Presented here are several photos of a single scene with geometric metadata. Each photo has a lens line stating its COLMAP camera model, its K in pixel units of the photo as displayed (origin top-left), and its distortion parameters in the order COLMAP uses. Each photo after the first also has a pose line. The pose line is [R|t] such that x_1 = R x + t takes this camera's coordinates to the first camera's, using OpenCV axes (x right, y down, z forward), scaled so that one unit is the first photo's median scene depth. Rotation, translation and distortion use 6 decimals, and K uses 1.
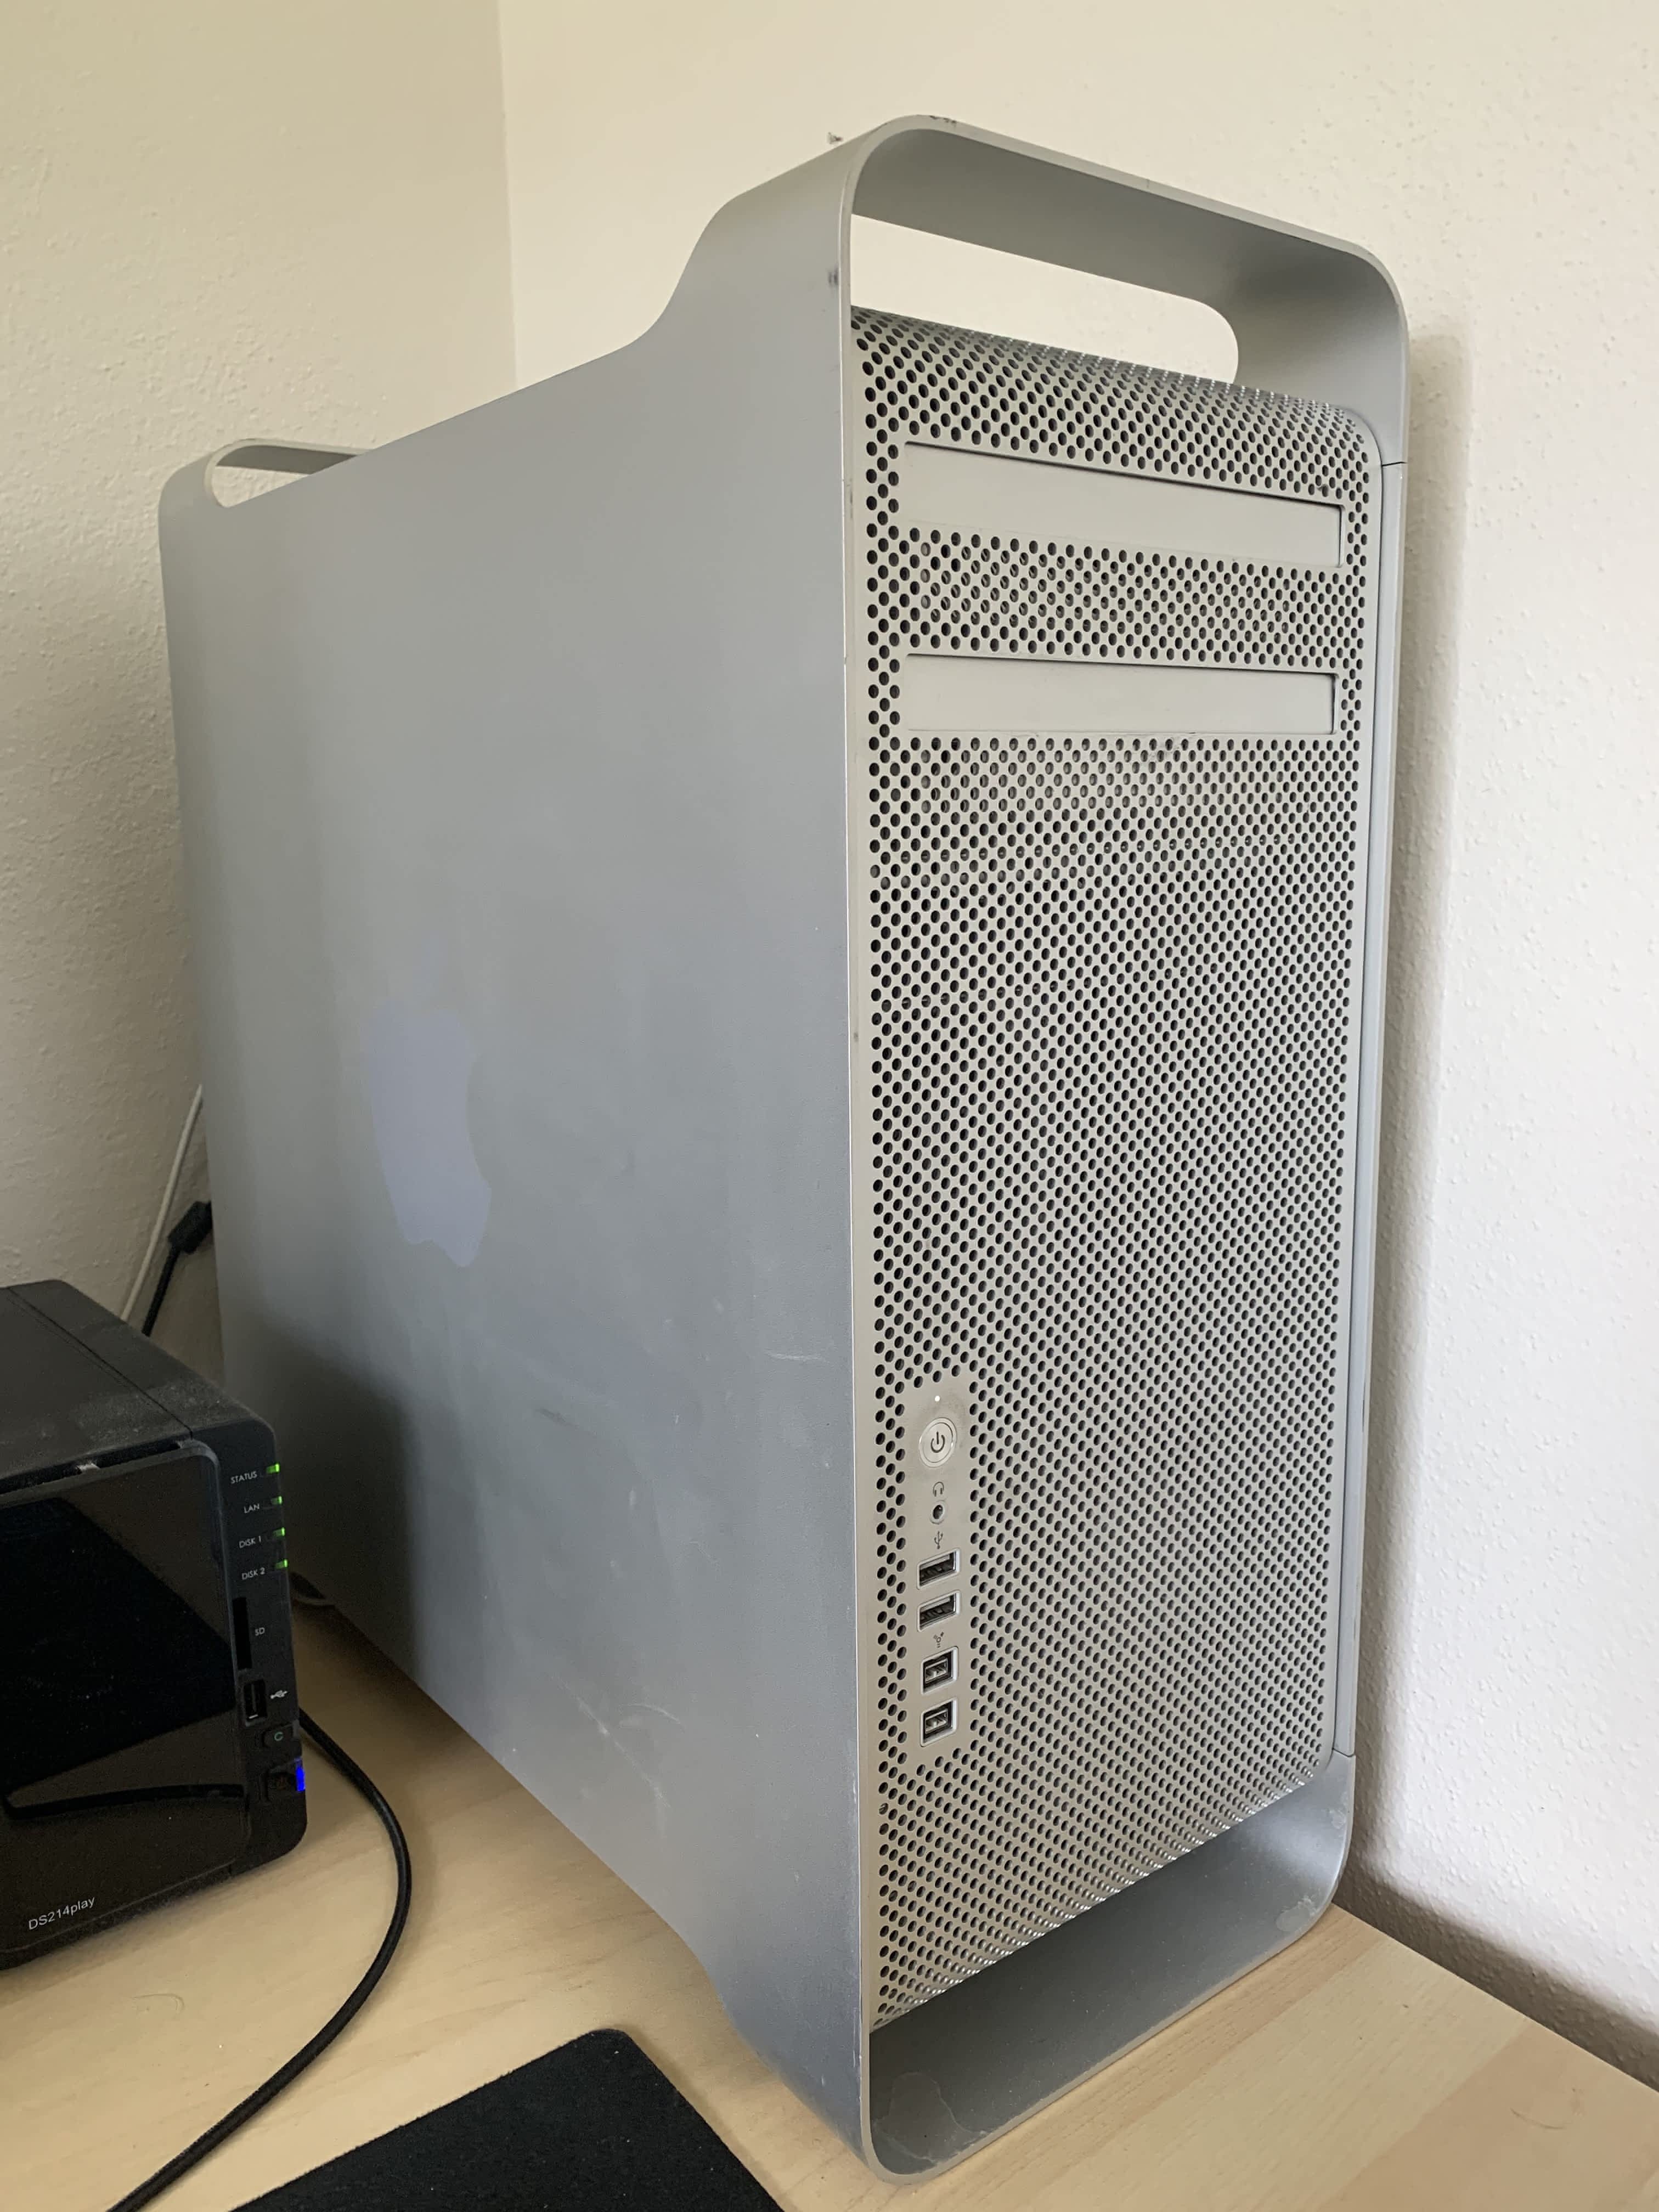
lens RADIAL K [[1698.7, 0, 834.7], [0, 1698.7, 1104.2], [0, 0, 1]] dist [0.015242, -0.022120]
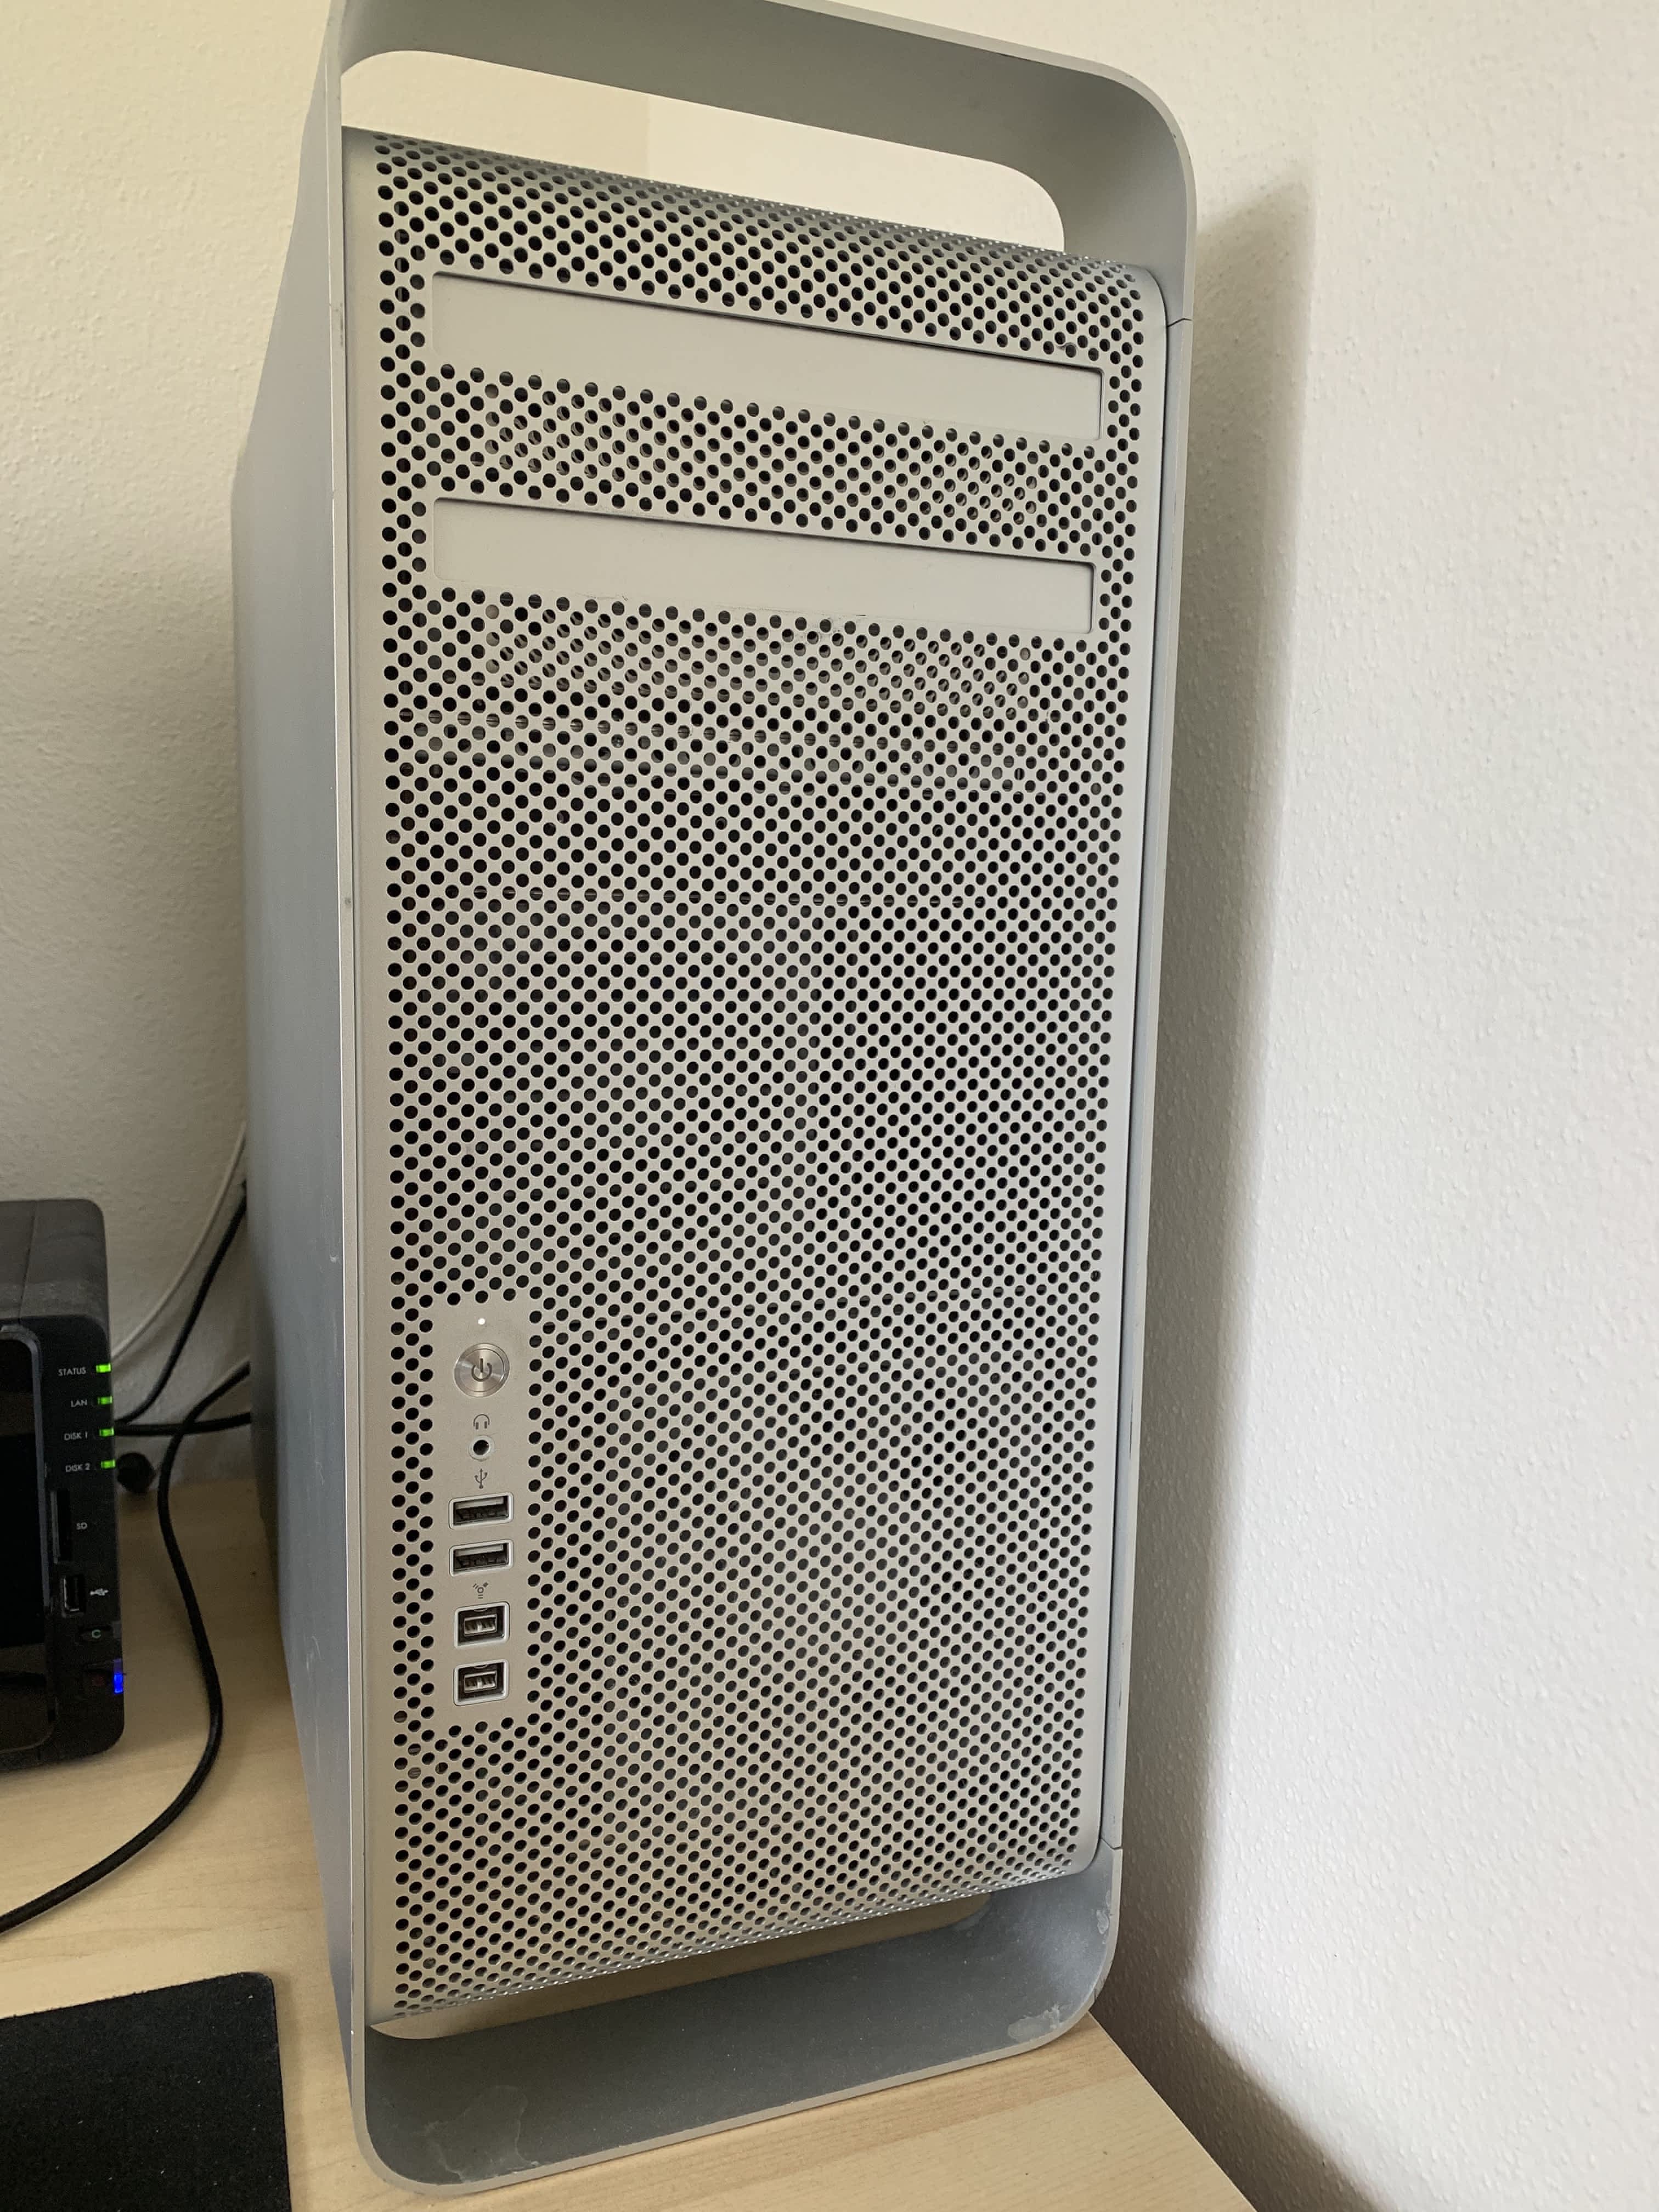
lens RADIAL K [[1698.7, 0, 830.8], [0, 1698.7, 1113.0], [0, 0, 1]] dist [0.015242, -0.022120]
pose [[0.958121, 0.073223, -0.276844, 0.427162], [-0.085645, 0.995778, -0.033030, 0.066535], [0.273257, 0.055357, 0.960347, 0.144902]]
